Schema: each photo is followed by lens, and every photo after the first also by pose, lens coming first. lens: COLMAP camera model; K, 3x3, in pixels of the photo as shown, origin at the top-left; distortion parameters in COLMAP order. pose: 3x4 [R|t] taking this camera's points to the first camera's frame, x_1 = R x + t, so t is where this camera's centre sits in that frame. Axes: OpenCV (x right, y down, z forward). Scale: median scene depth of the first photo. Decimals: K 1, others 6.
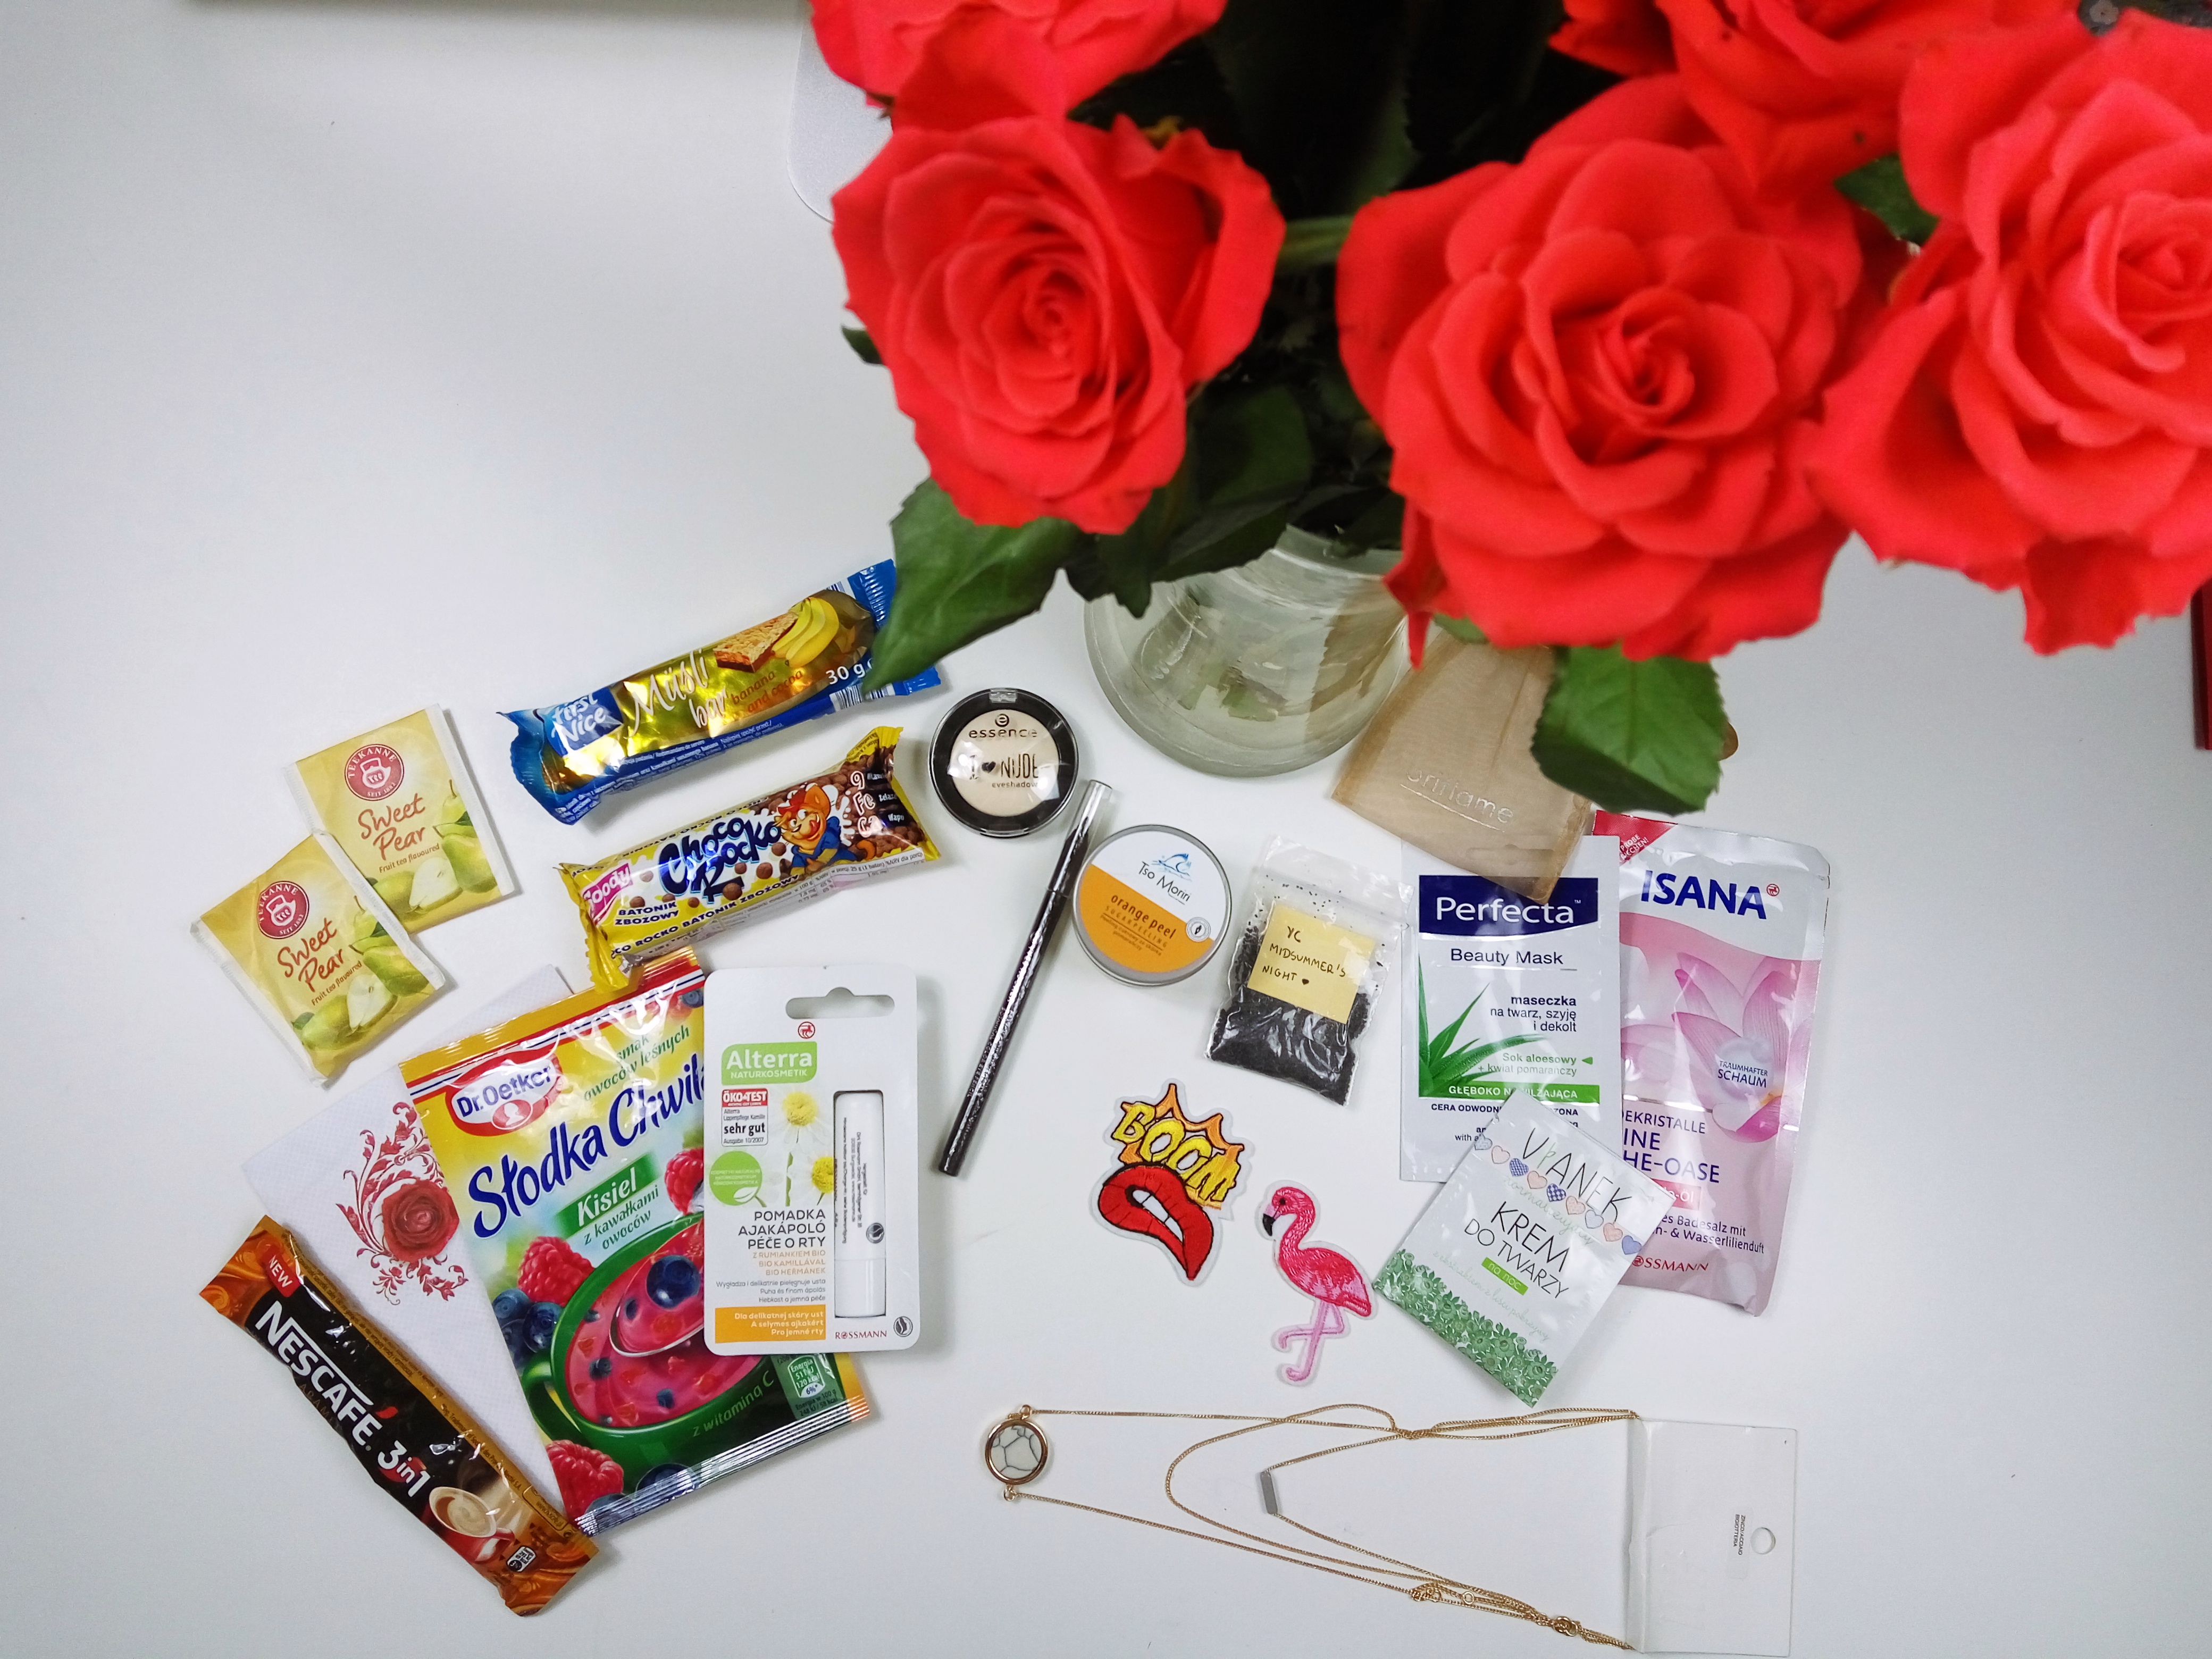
lens RADIAL K [[1761.8, 0, 1106.0], [0, 1761.8, 829.5], [0, 0, 1]] dist [0.077044, -0.098699]
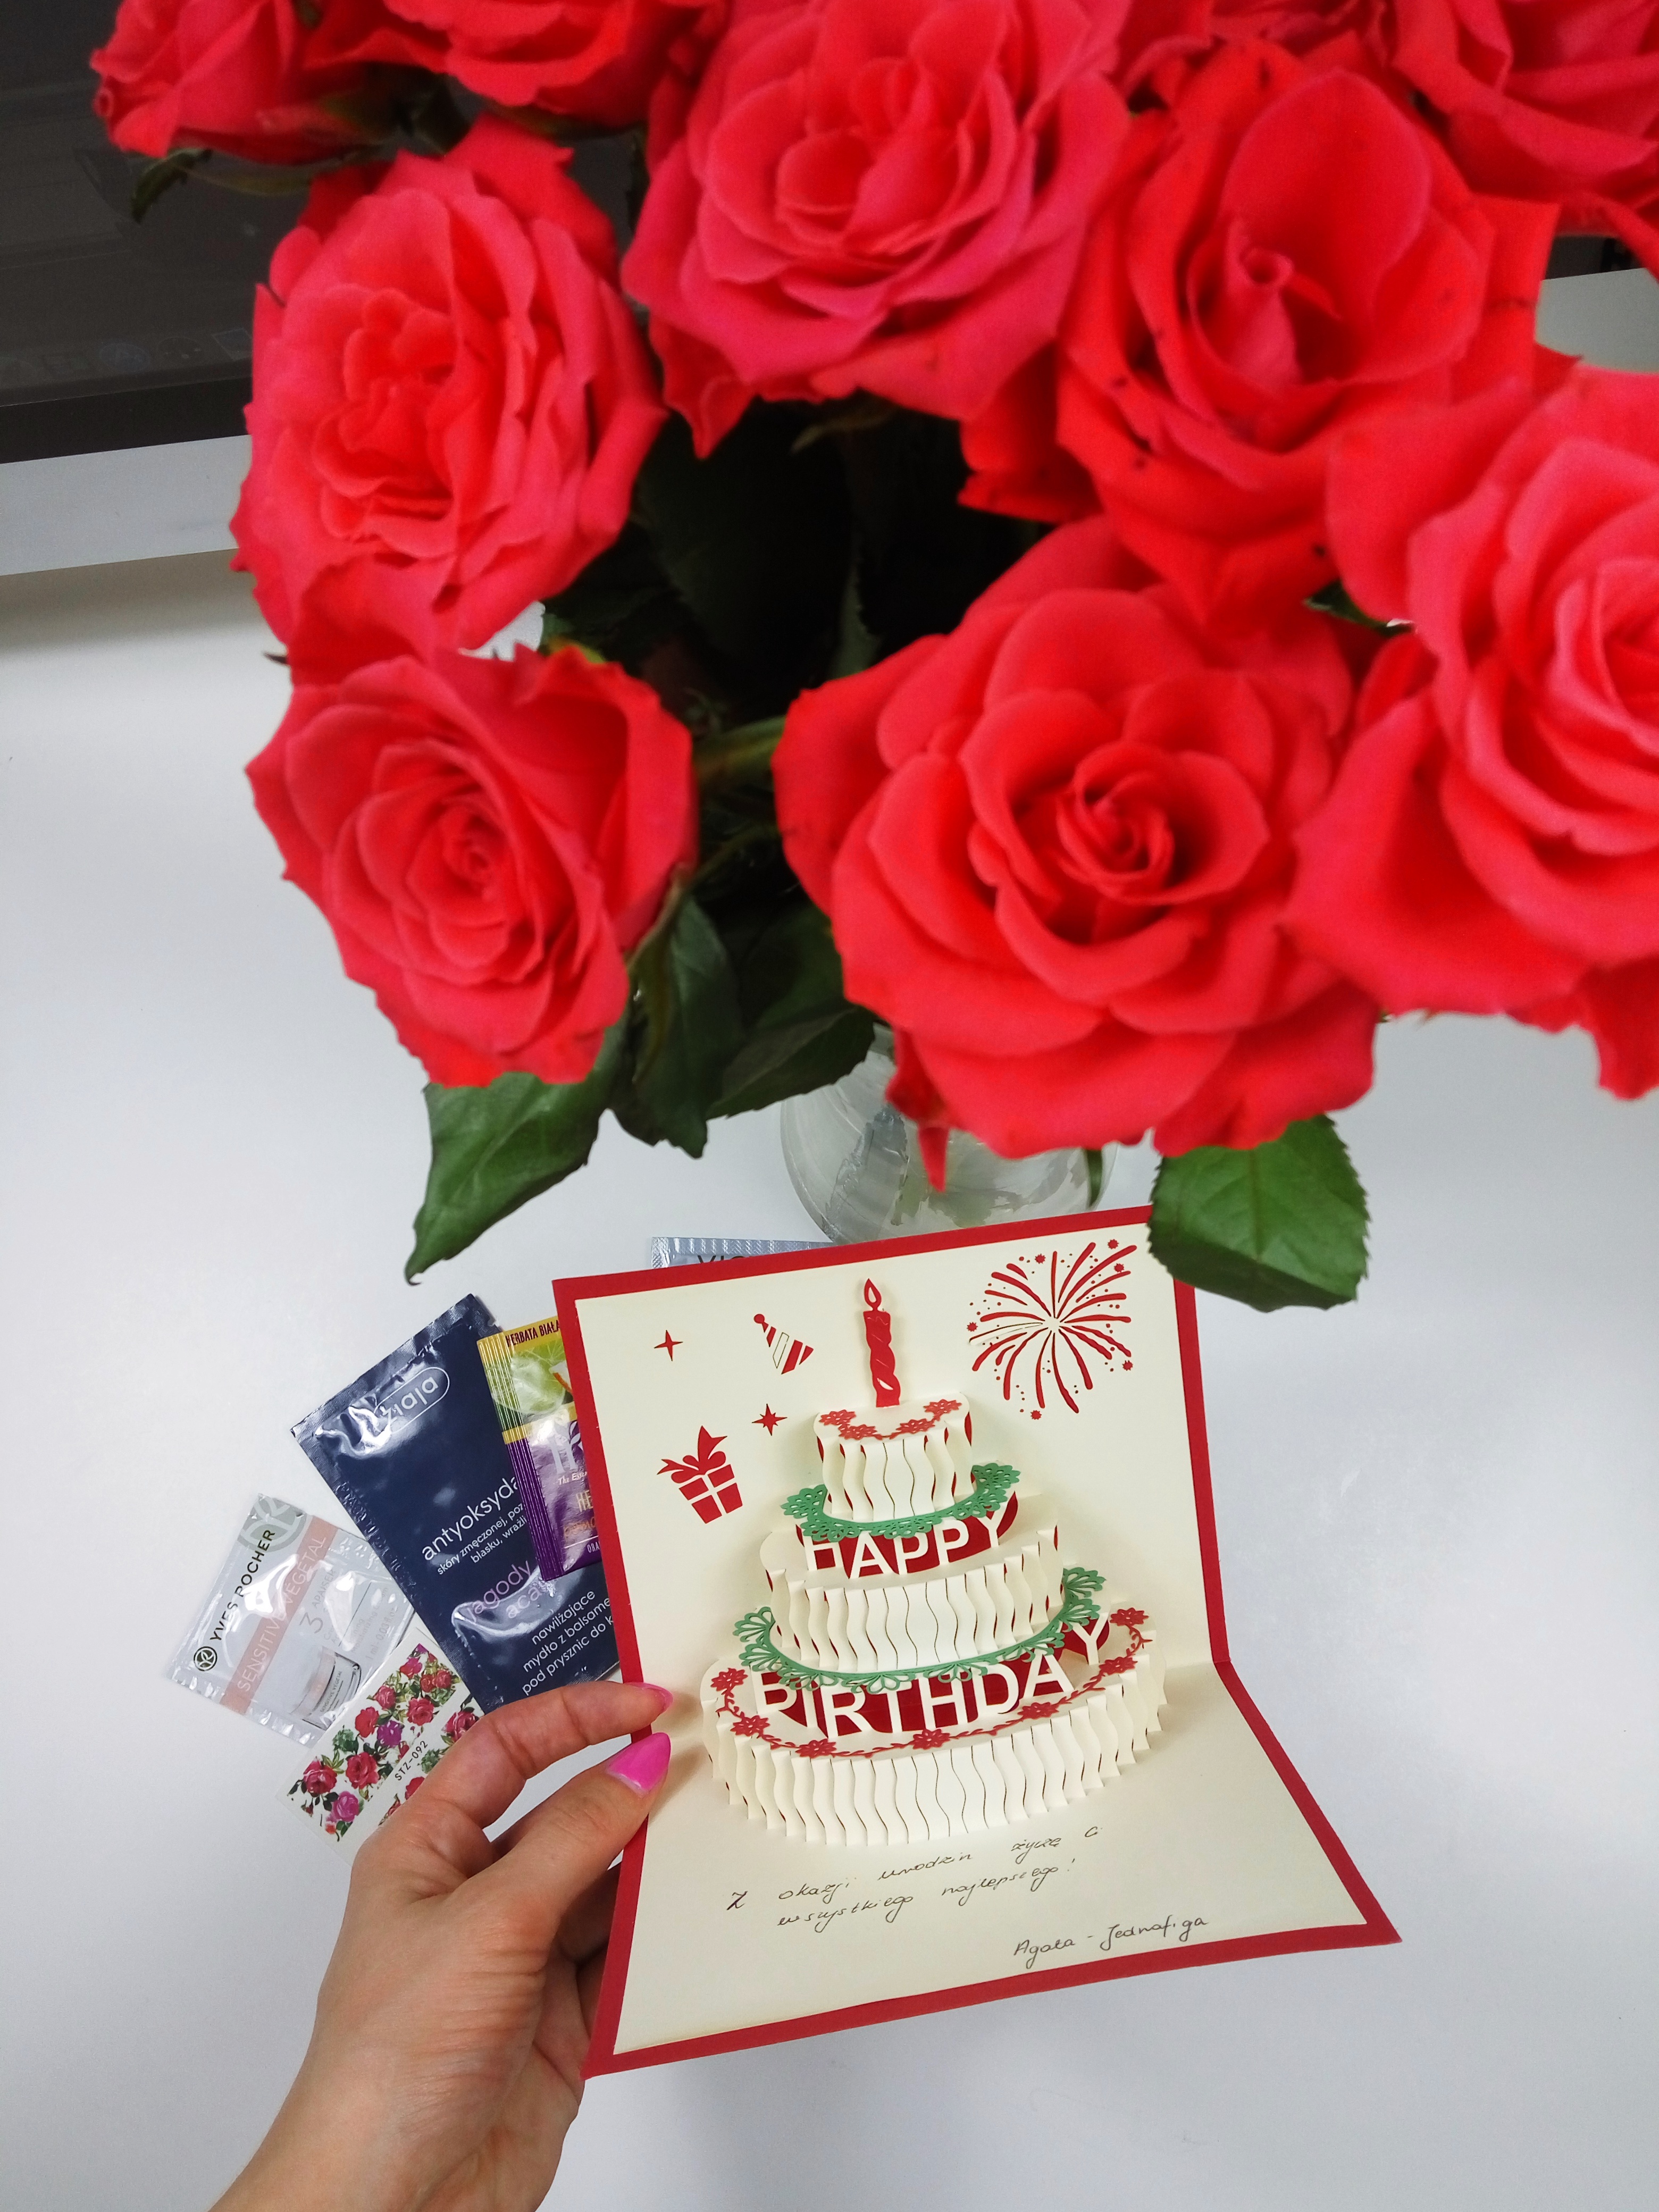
lens RADIAL K [[1761.8, 0, 819.8], [0, 1761.8, 1078.7], [0, 0, 1]] dist [0.077044, -0.098699]
pose [[0.990339, -0.124625, -0.060810, 0.187910], [0.114660, 0.982565, -0.146352, -0.026735], [0.077989, 0.137966, 0.987362, 0.136100]]
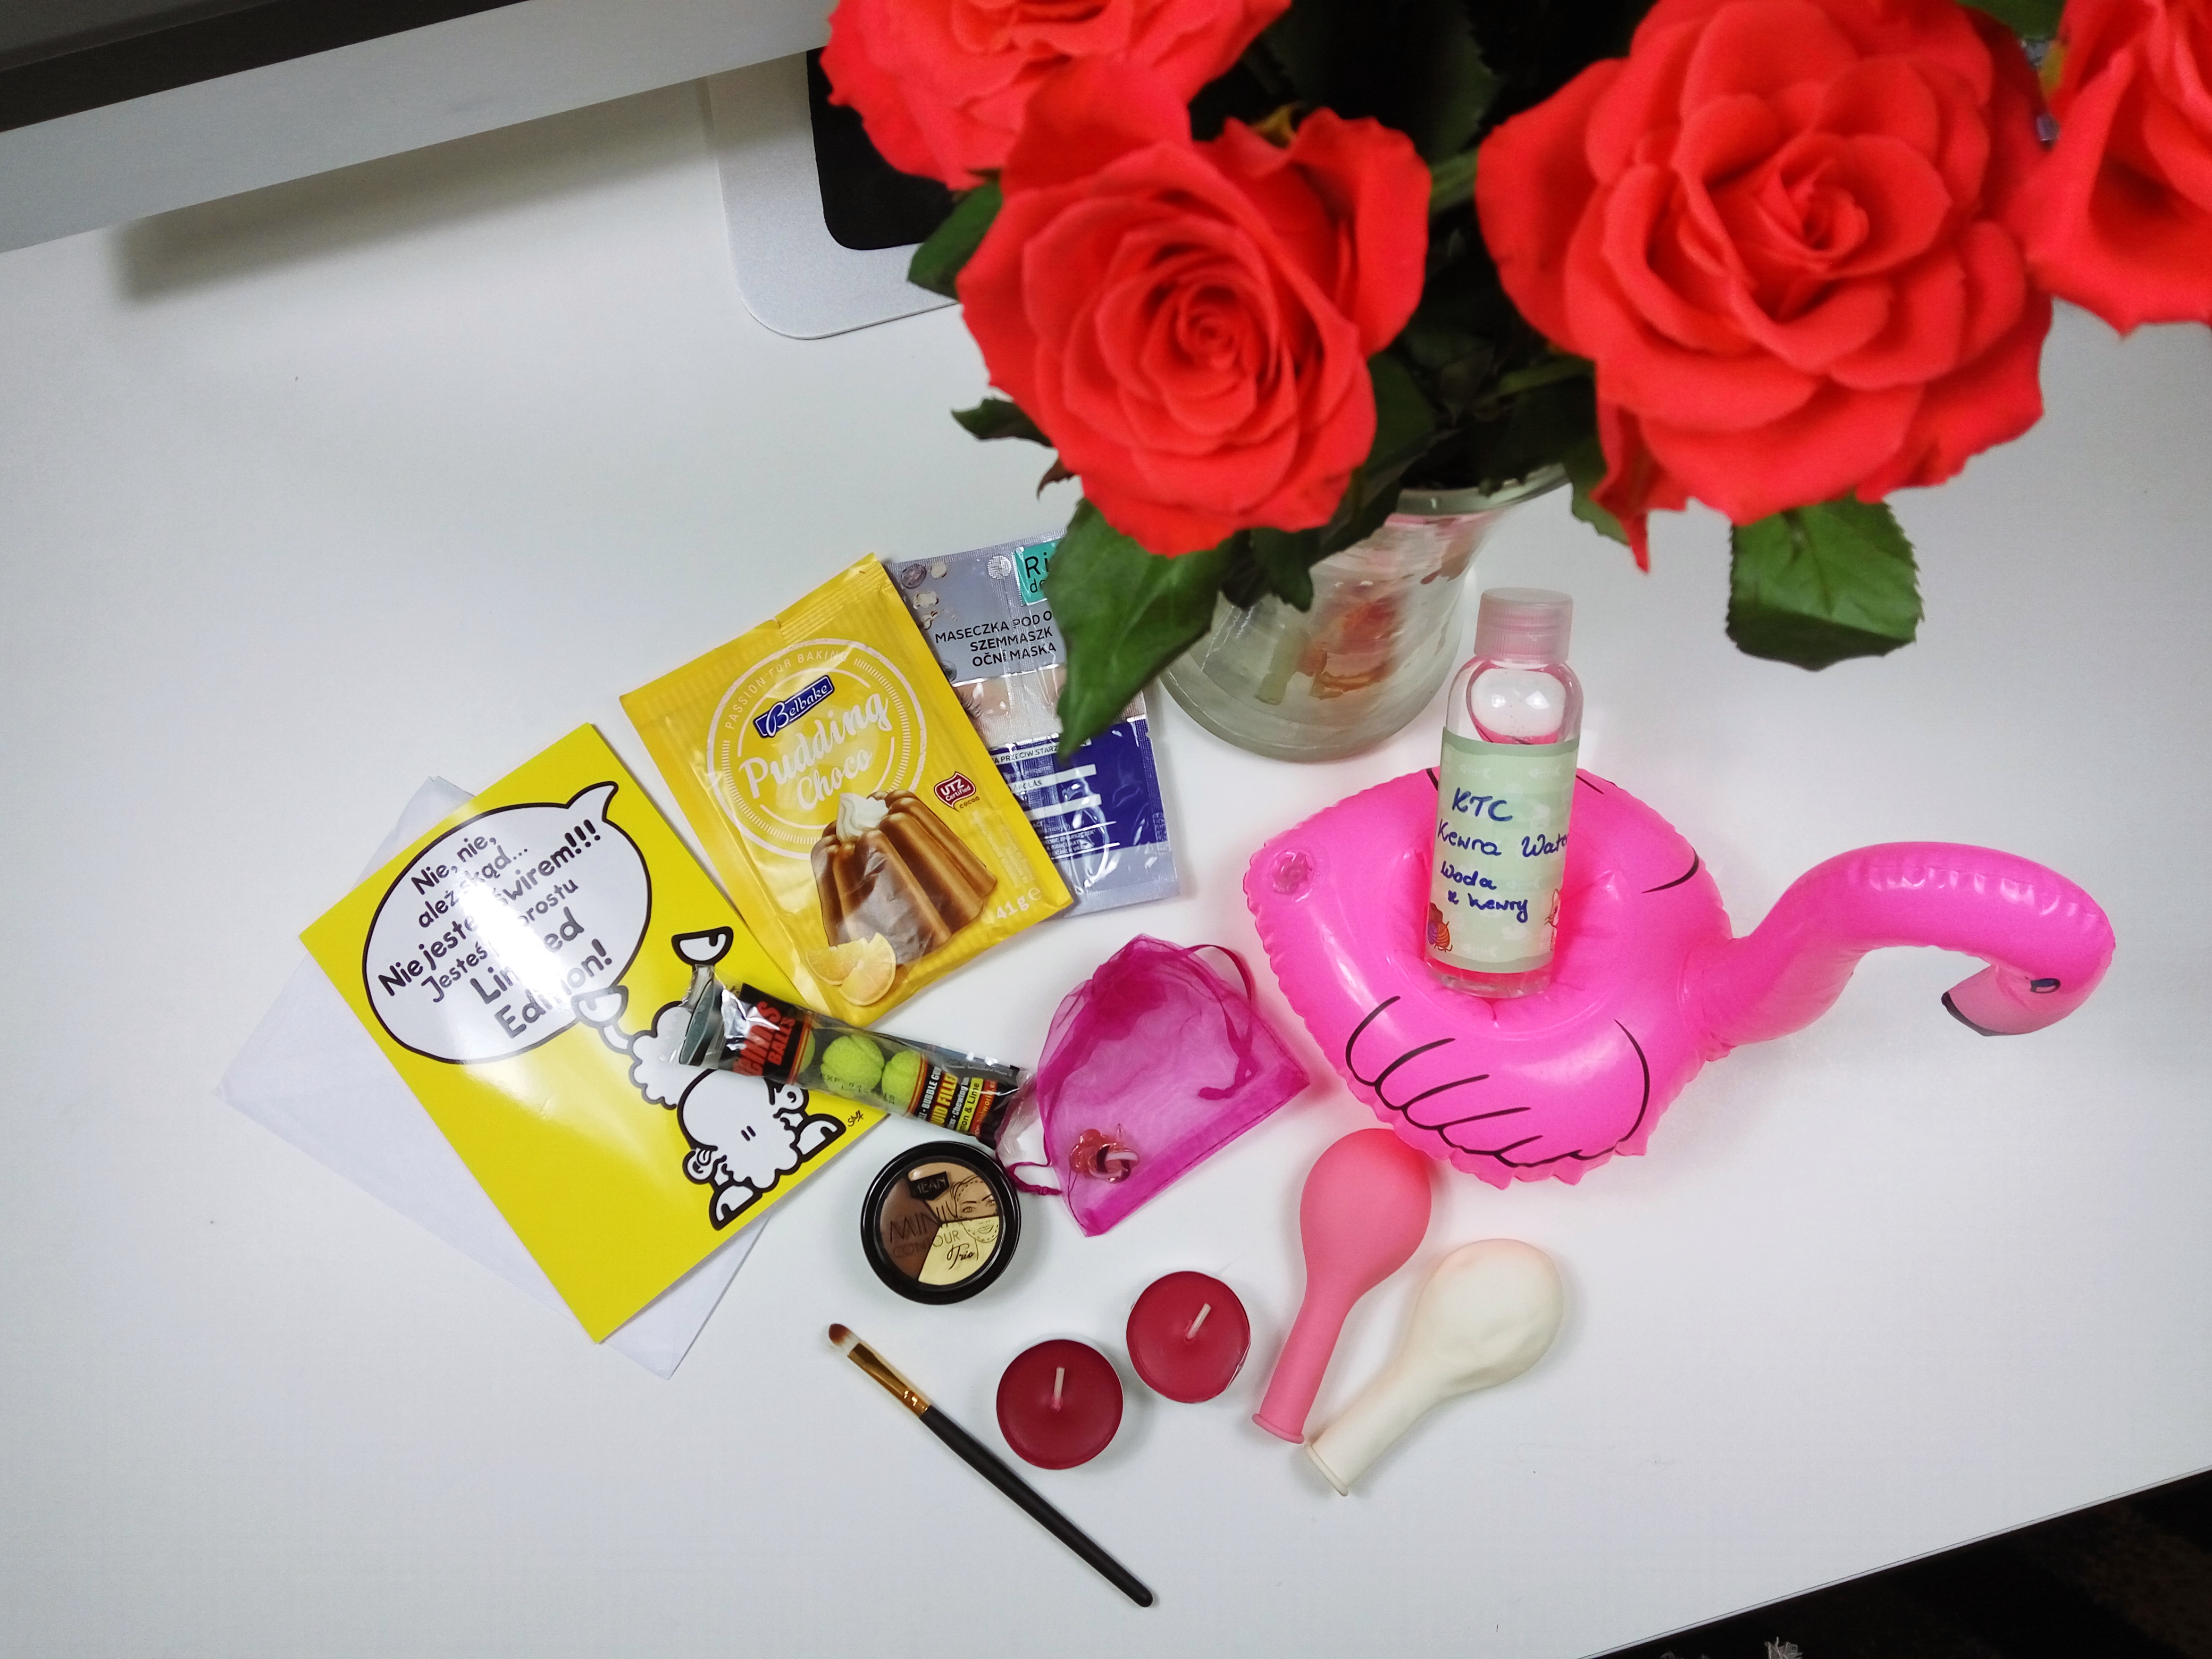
lens RADIAL K [[1761.8, 0, 1106.0], [0, 1761.8, 829.5], [0, 0, 1]] dist [0.077044, -0.098699]
pose [[0.962375, -0.271715, -0.002225, -0.162312], [0.271609, 0.962174, -0.021211, -0.014628], [0.007904, 0.019808, 0.999773, 0.006739]]
